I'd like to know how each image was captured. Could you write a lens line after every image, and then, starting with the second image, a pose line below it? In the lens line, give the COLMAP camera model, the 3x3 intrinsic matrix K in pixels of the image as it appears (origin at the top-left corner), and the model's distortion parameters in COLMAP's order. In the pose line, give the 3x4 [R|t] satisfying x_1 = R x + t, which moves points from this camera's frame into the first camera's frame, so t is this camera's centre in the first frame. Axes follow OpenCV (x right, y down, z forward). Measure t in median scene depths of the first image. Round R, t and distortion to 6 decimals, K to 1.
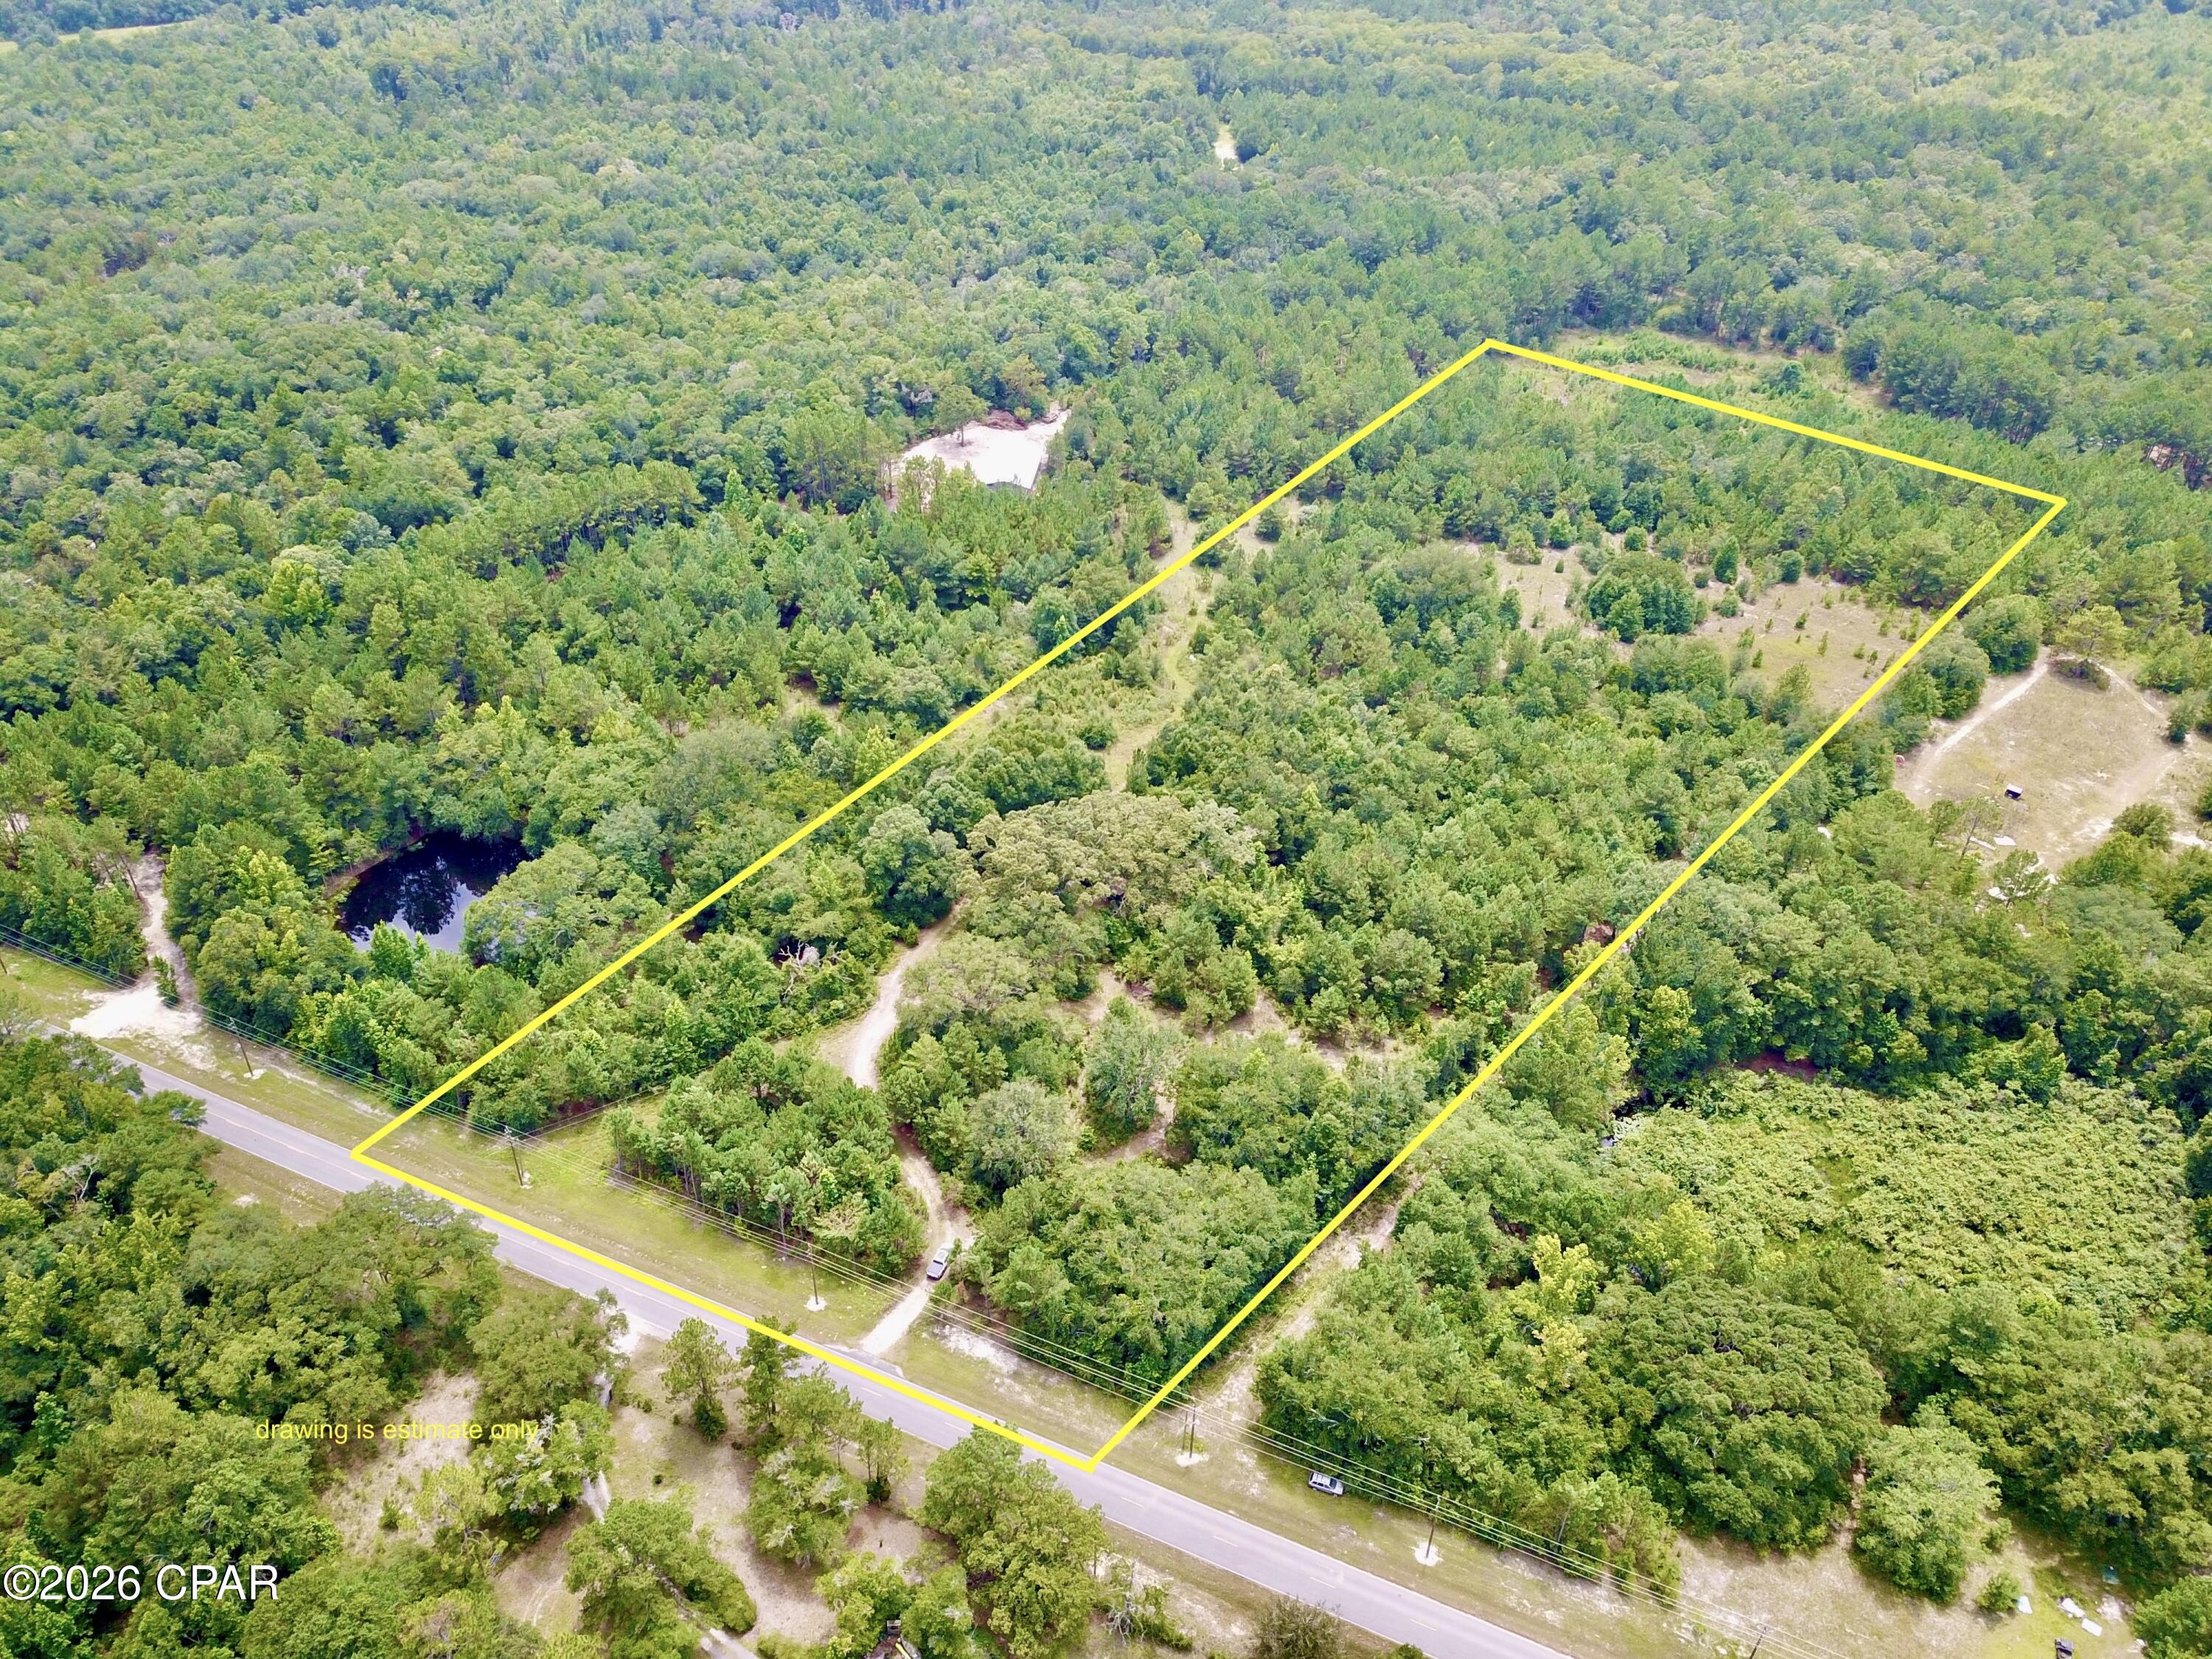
lens RADIAL K [[1693.5, 0, 1093.8], [0, 1693.5, 825.7], [0, 0, 1]] dist [0.004283, 0.001587]
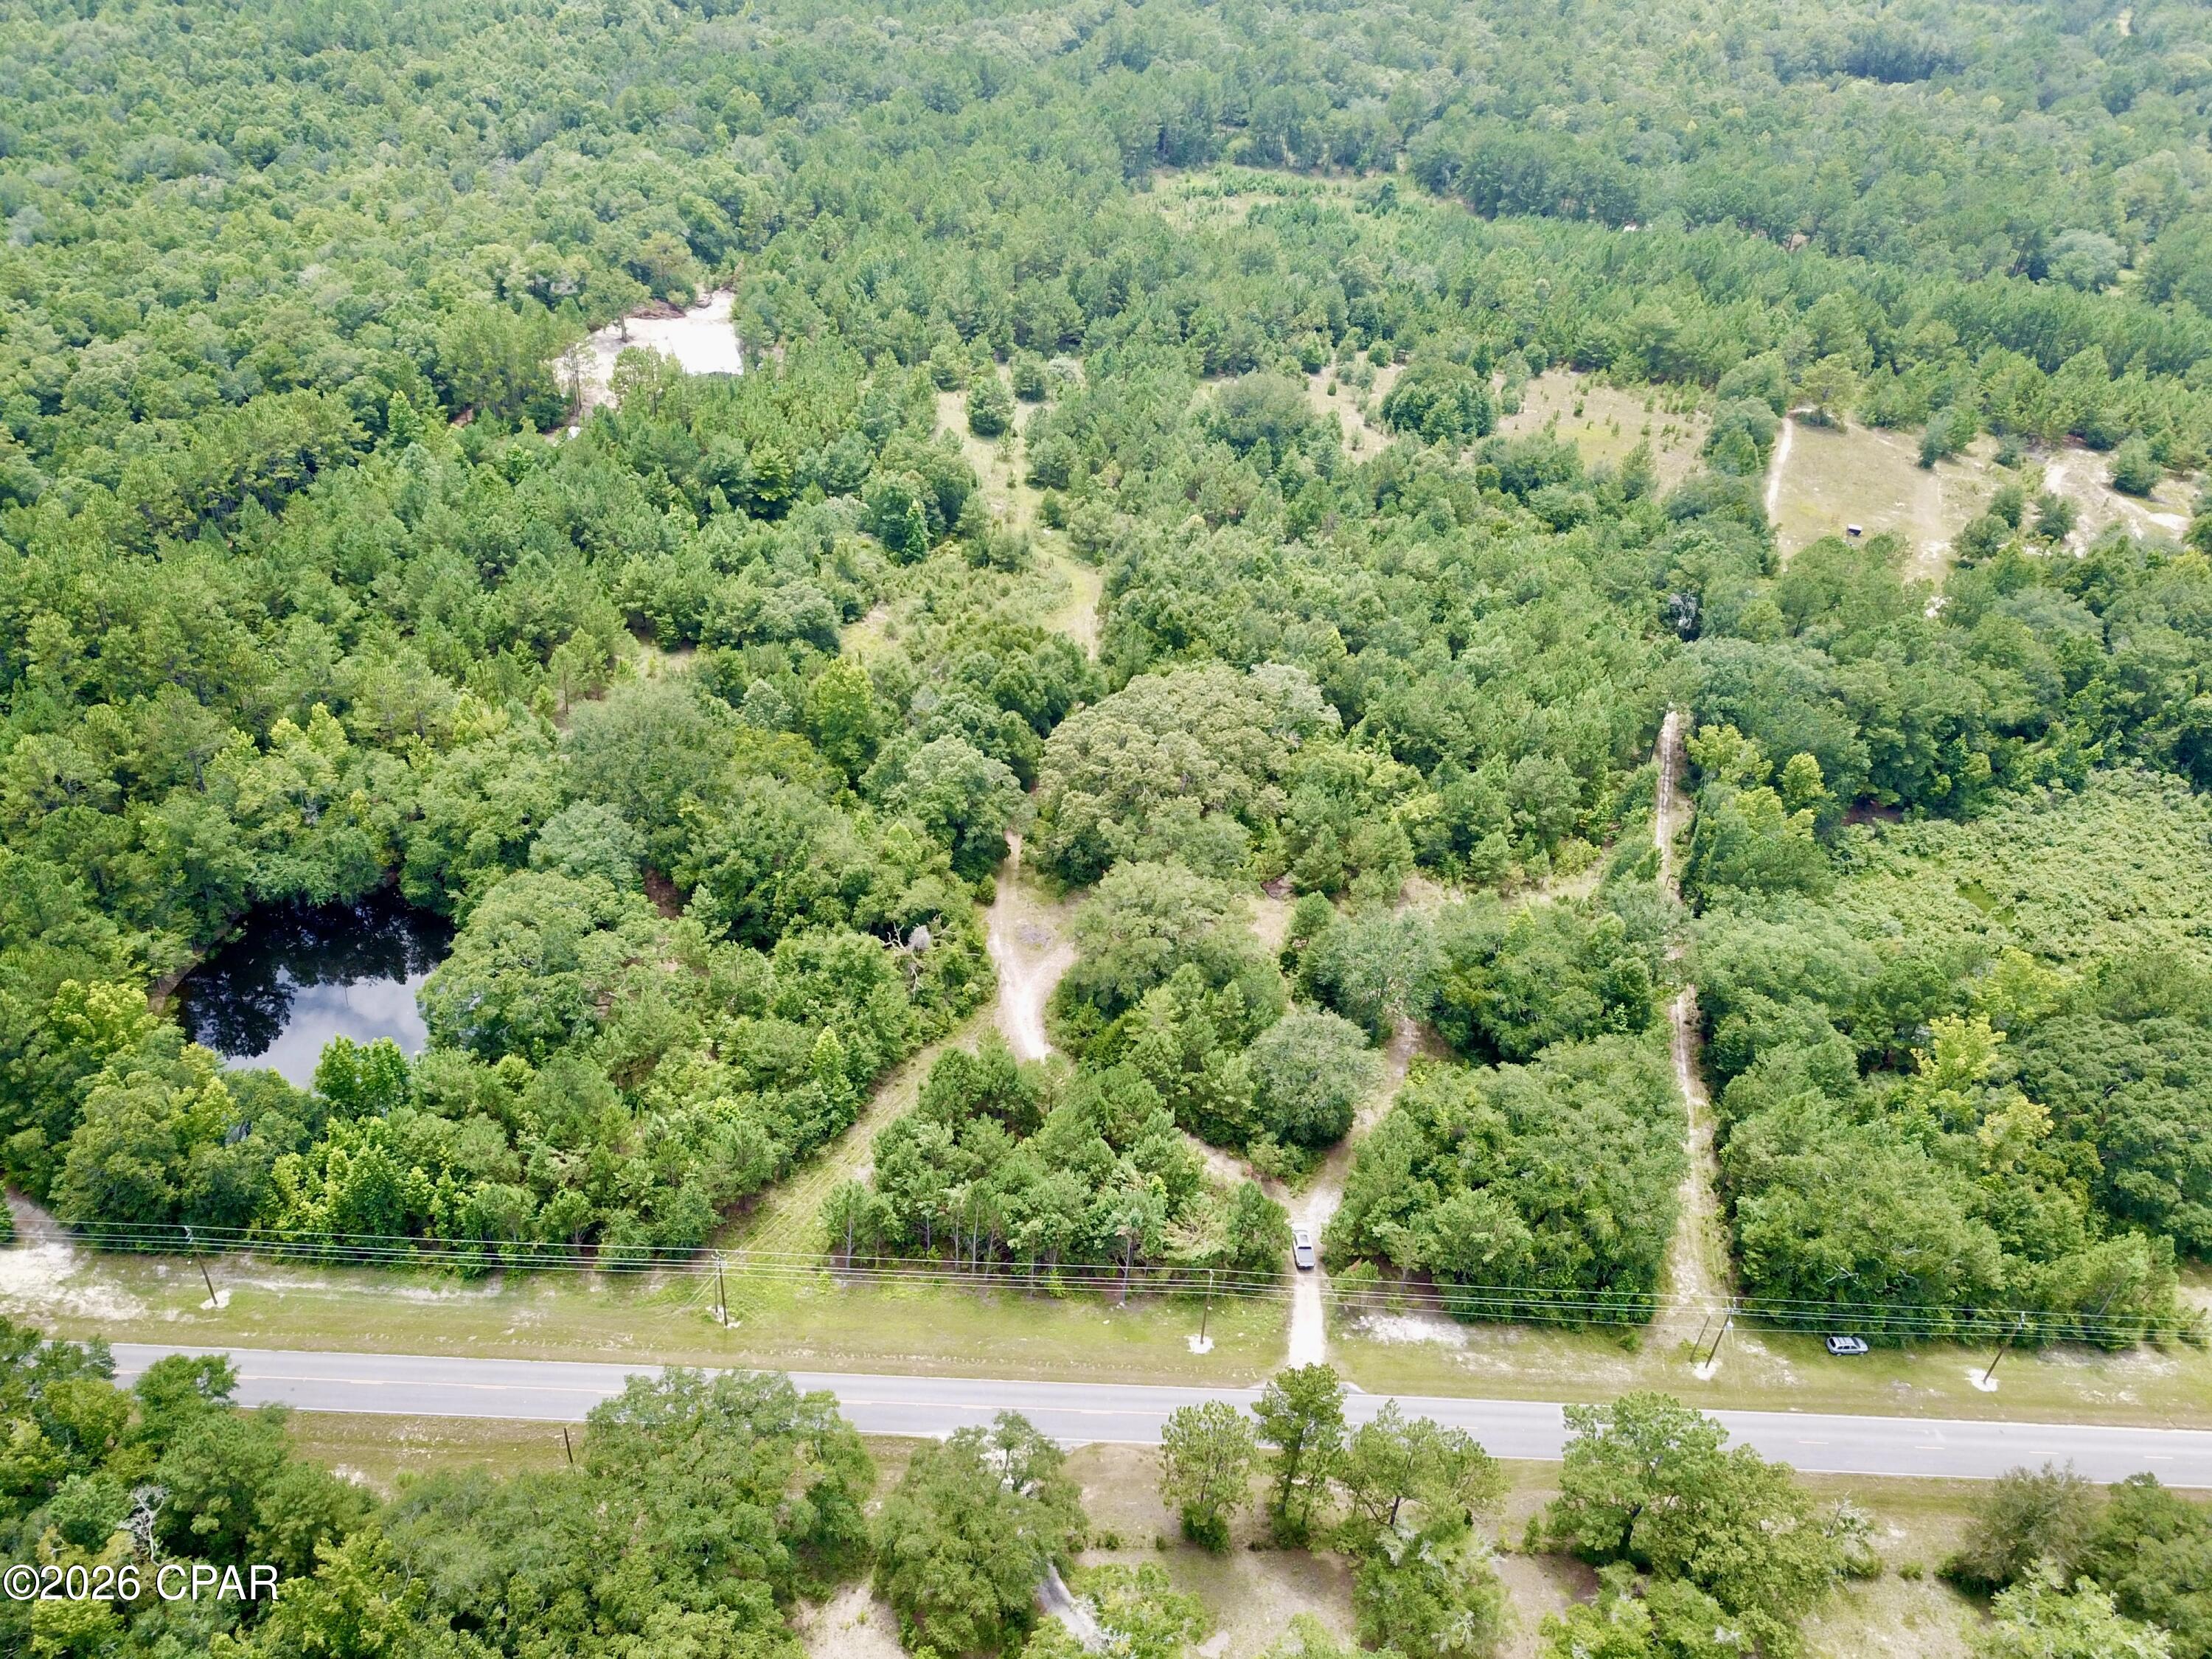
lens RADIAL K [[1693.5, 0, 1093.8], [0, 1693.5, 825.7], [0, 0, 1]] dist [0.004283, 0.001587]
pose [[0.908318, -0.211906, 0.360630, -0.339402], [0.197495, 0.977289, 0.076824, -0.016583], [-0.368720, 0.001442, 0.929540, 0.224061]]
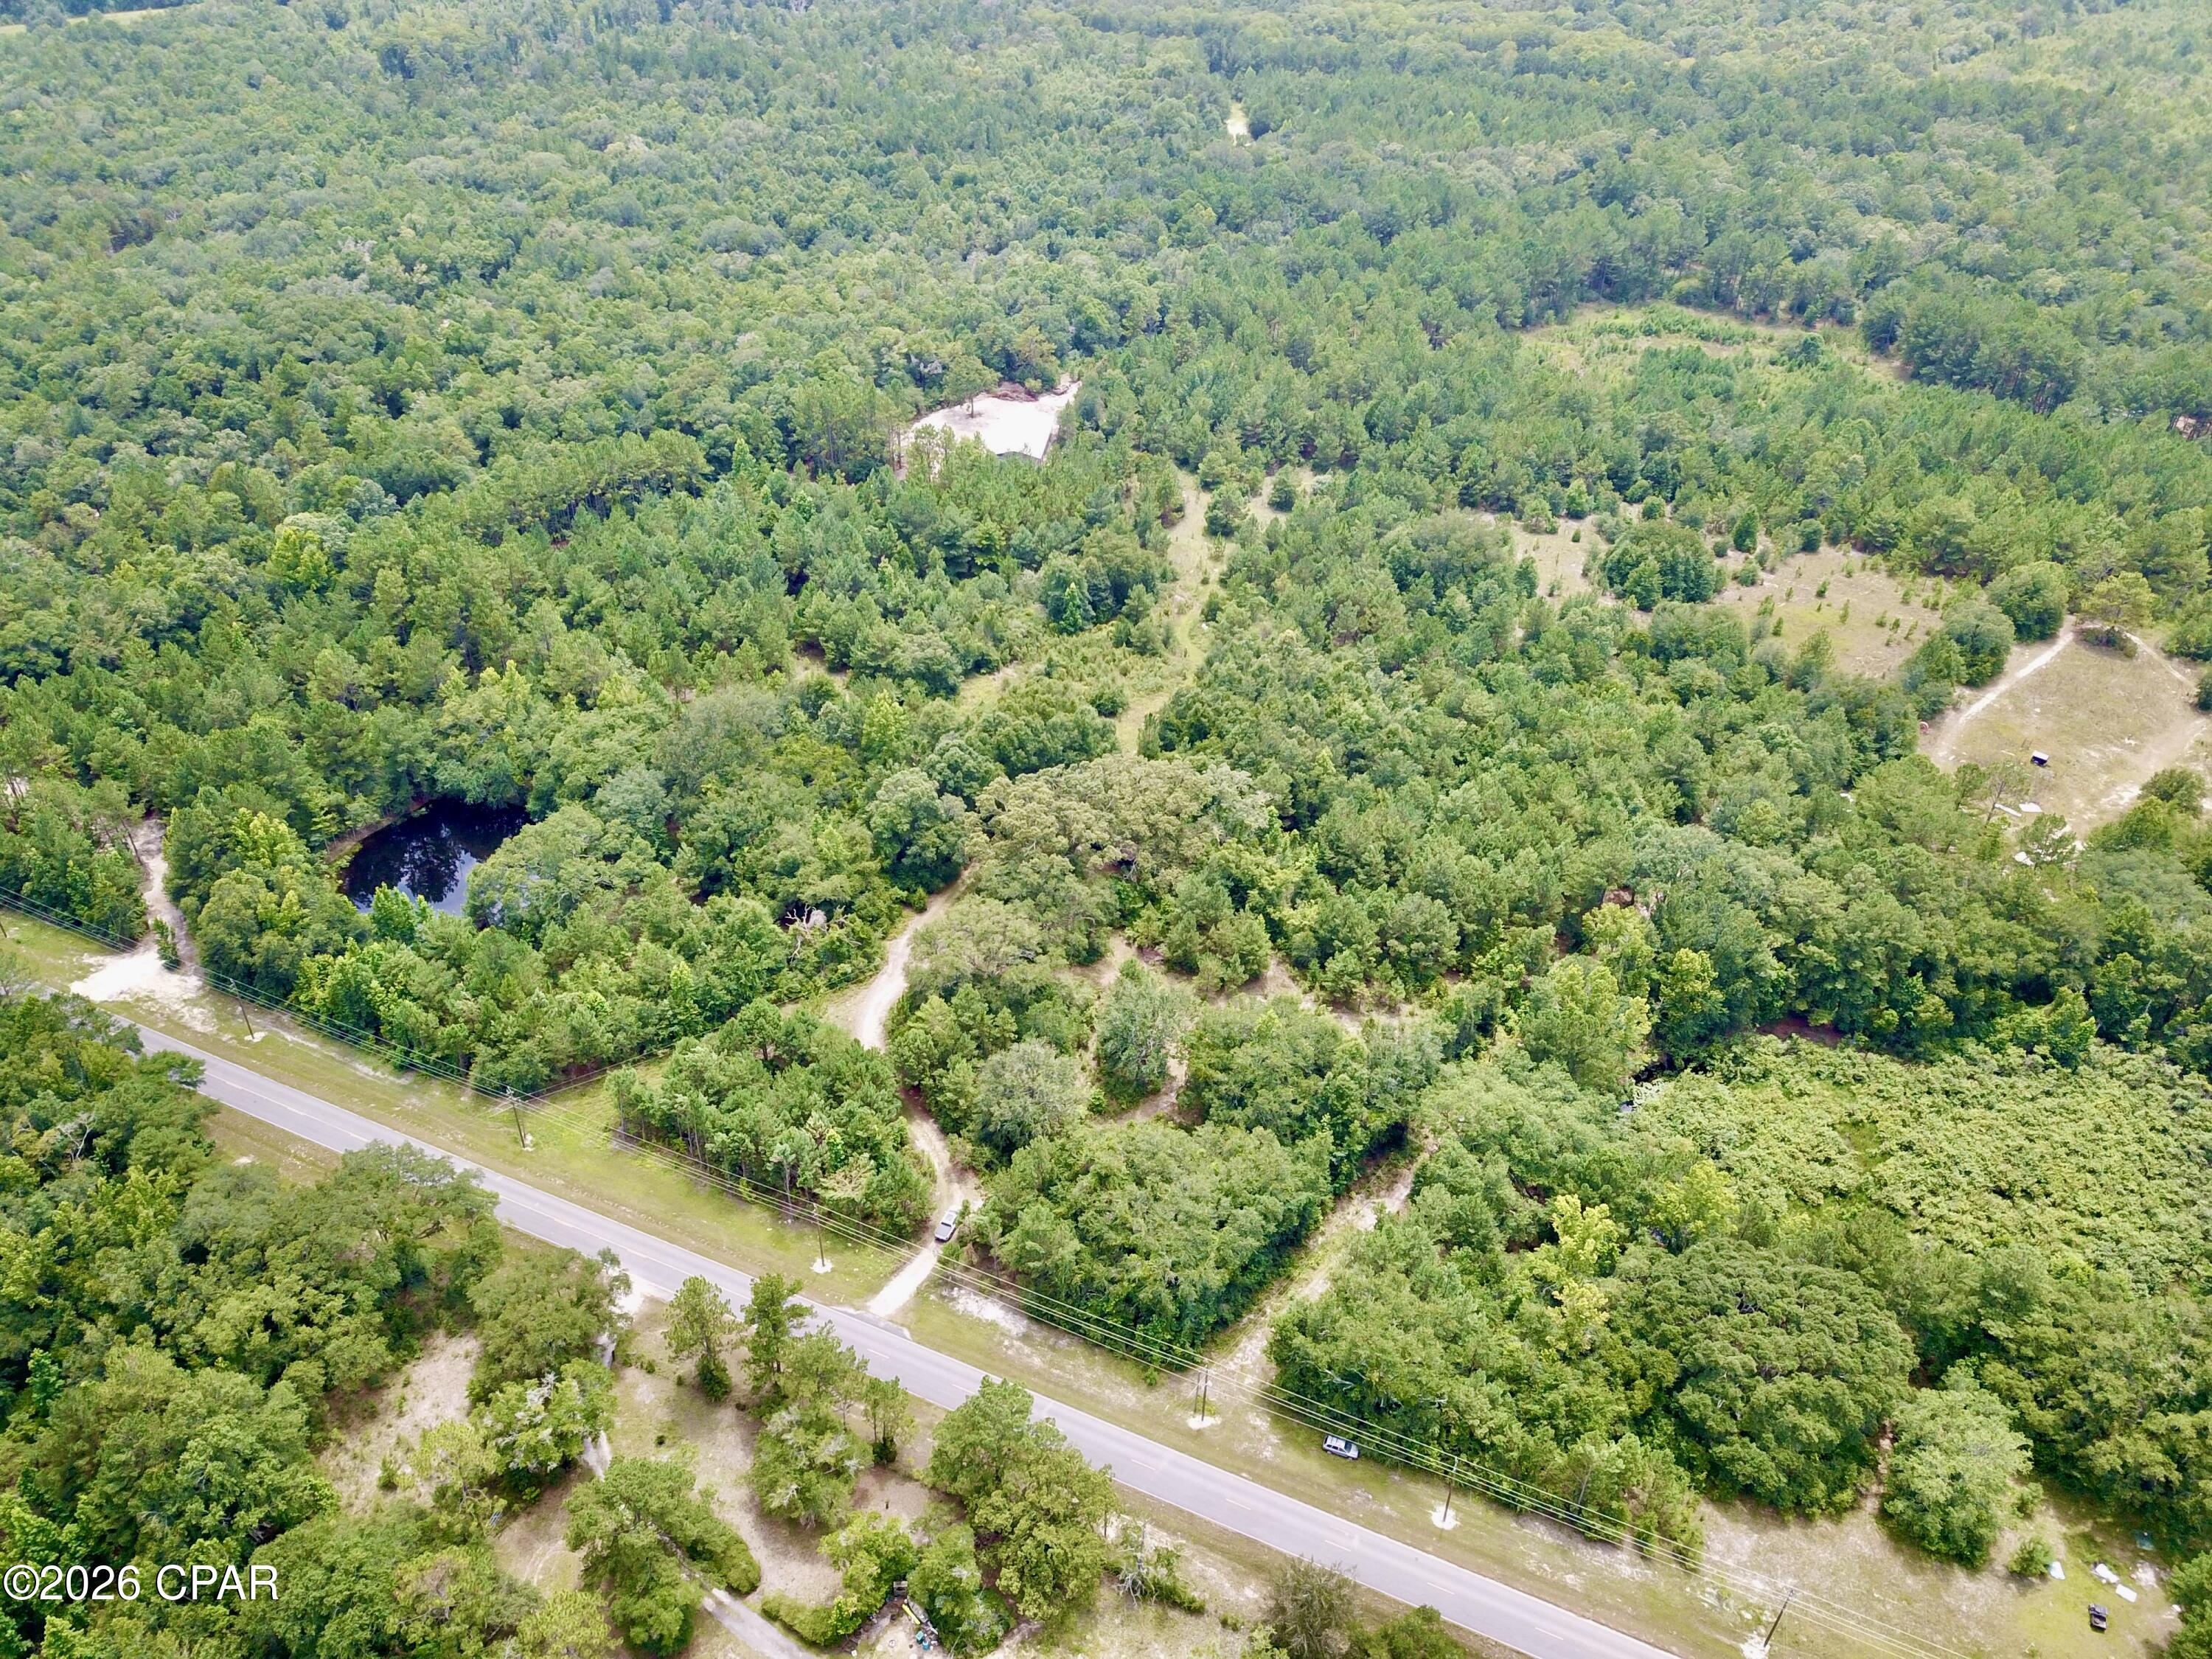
lens RADIAL K [[1693.5, 0, 1093.8], [0, 1693.5, 825.7], [0, 0, 1]] dist [0.004283, 0.001587]
pose [[0.999977, 0.000079, -0.006757, 0.000390], [-0.000059, 0.999995, 0.003044, 0.018135], [0.006757, -0.003043, 0.999973, 0.013696]]
